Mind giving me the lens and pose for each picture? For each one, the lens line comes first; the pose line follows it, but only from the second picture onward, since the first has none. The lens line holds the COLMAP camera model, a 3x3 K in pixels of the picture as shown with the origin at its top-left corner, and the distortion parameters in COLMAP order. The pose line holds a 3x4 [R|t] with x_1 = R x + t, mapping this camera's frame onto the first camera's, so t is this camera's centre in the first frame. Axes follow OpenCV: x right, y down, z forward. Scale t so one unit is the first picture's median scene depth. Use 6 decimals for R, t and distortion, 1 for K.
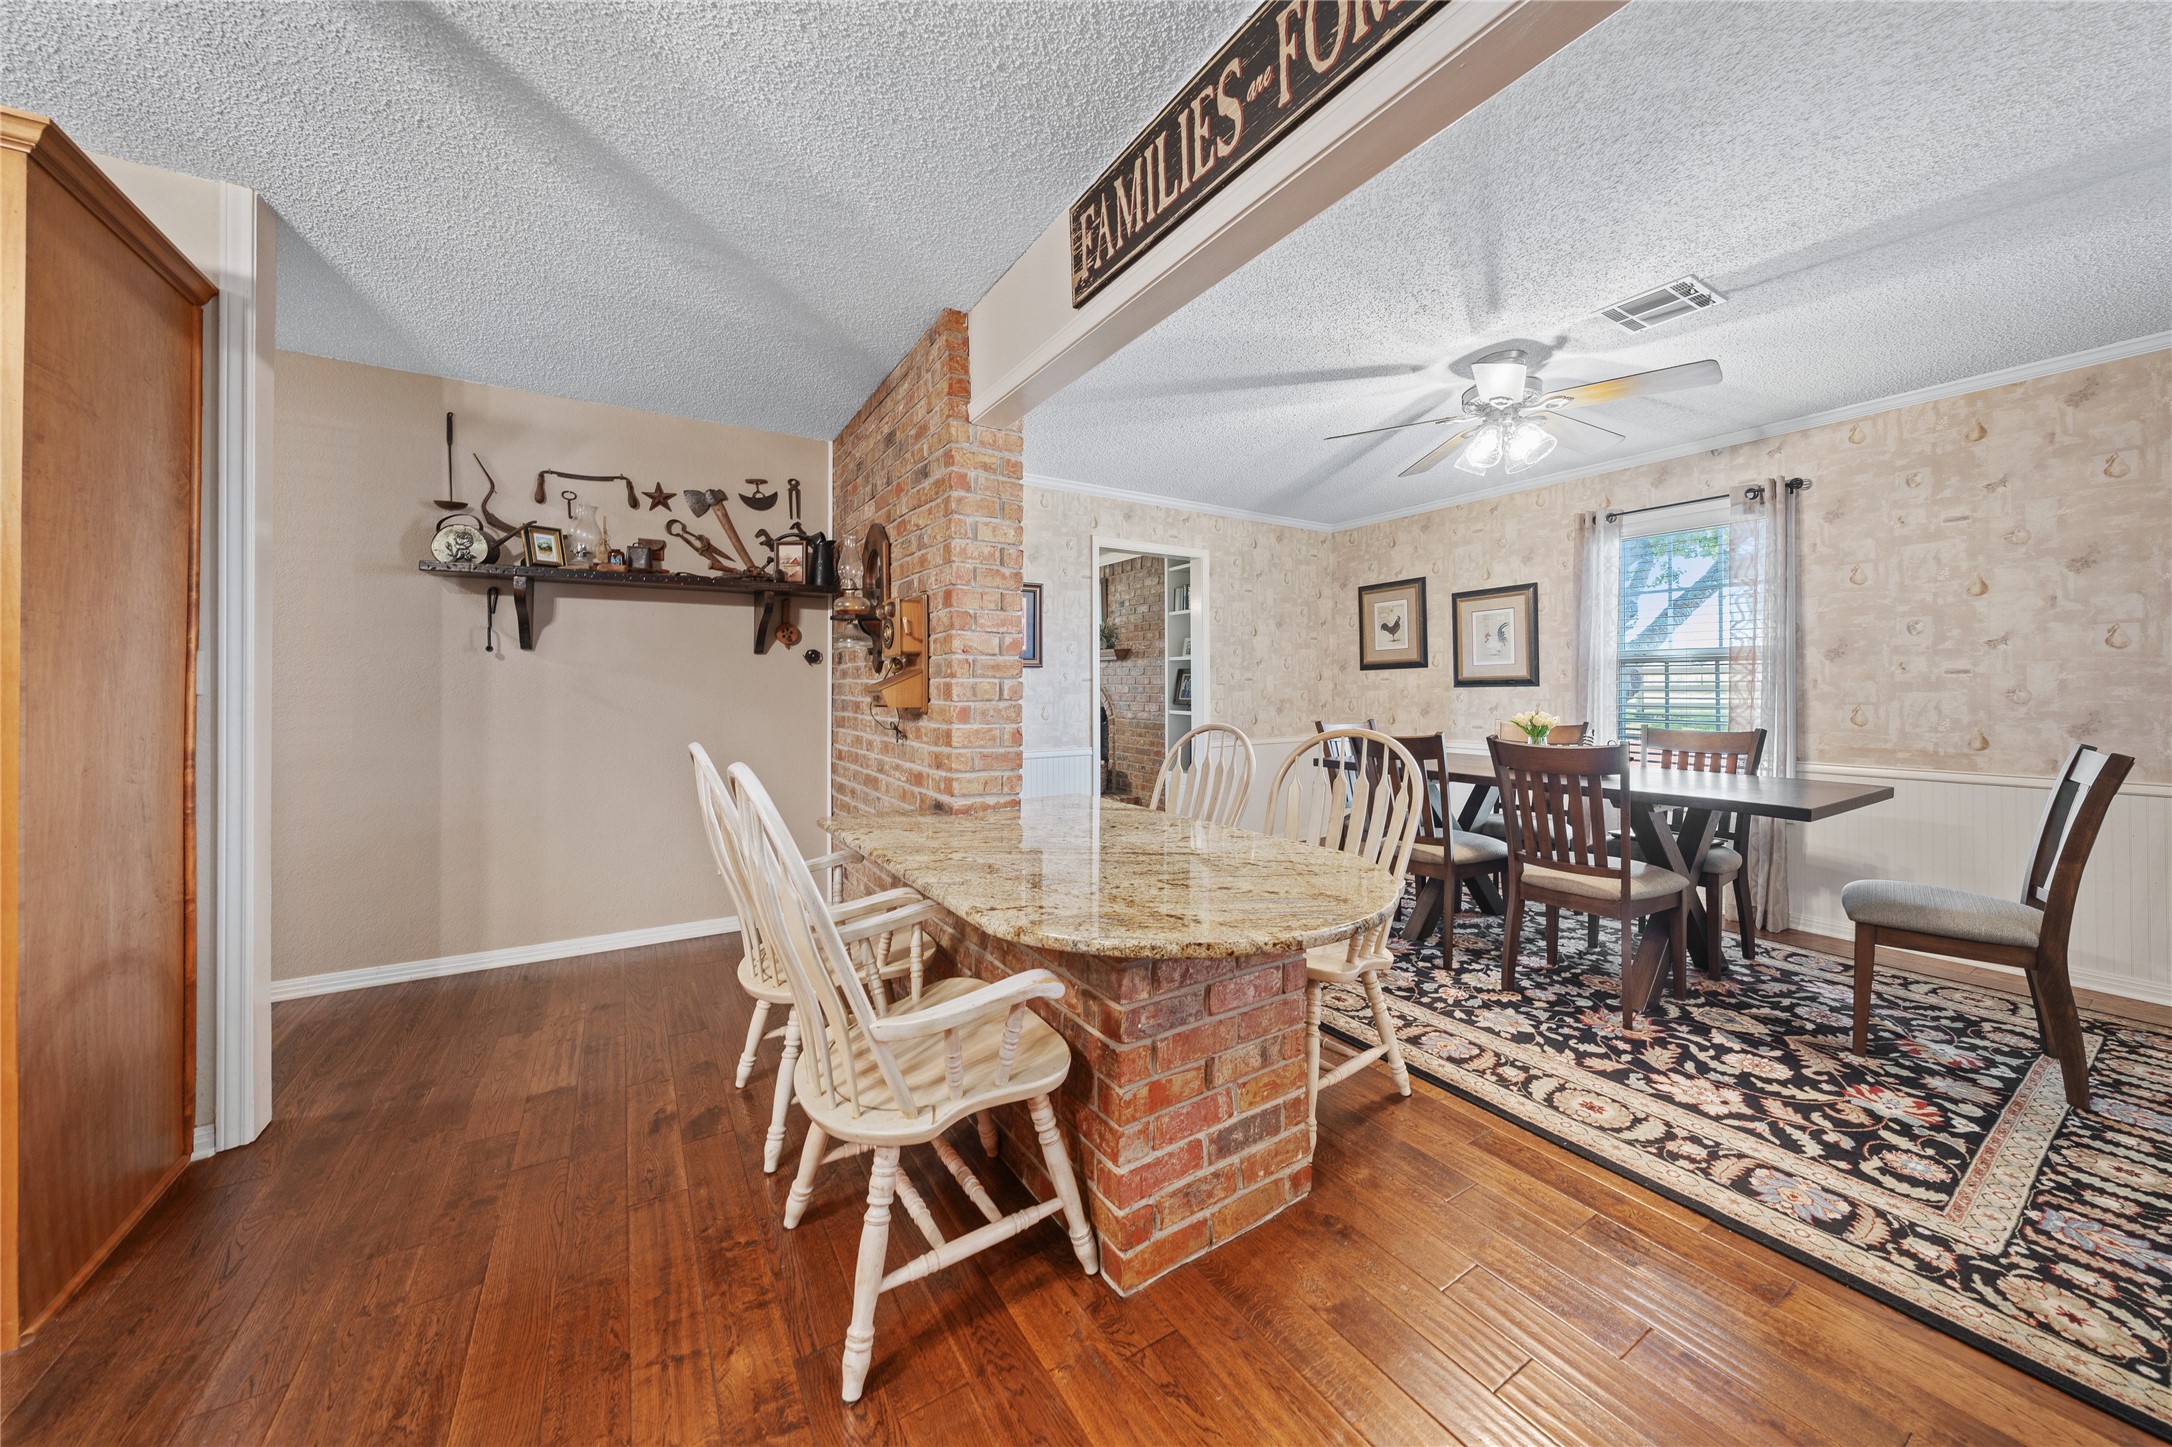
lens RADIAL K [[751.8, 0, 1085.6], [0, 751.8, 682.8], [0, 0, 1]] dist [-0.000867, -0.000128]
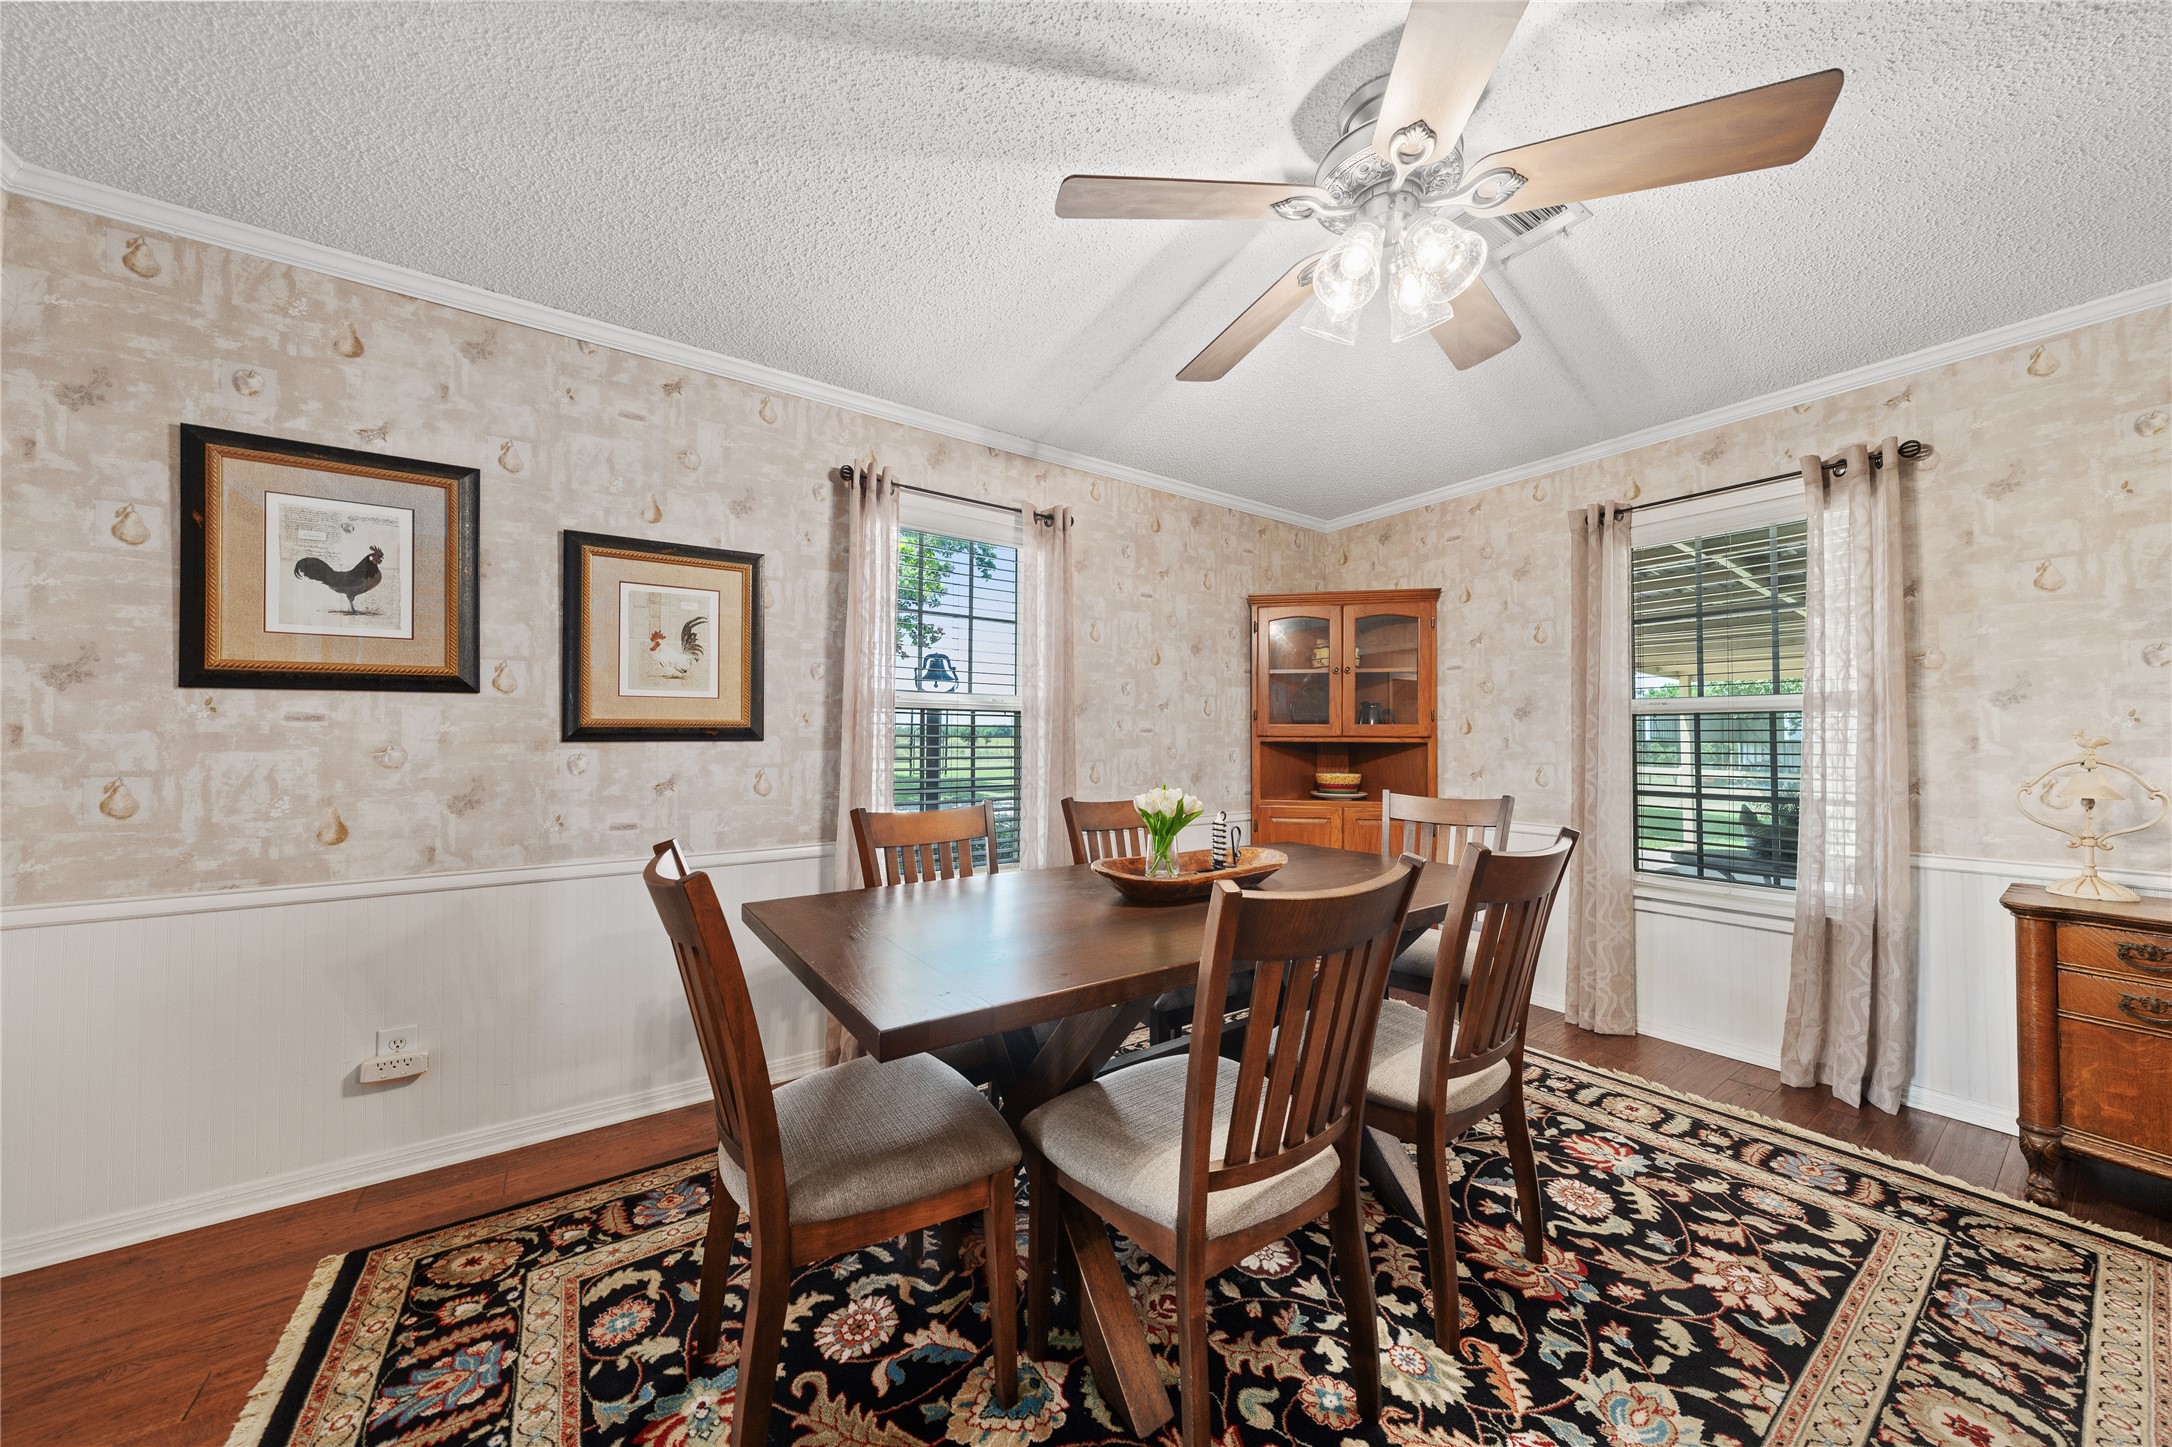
lens RADIAL K [[736.0, 0, 1090.5], [0, 736.0, 727.3], [0, 0, 1]] dist [-0.000567, -0.000169]
pose [[-0.050921, 0.030147, 0.998248, 0.090639], [-0.005337, 0.999522, -0.030457, 0.018420], [-0.998688, -0.006878, -0.050736, 1.499931]]
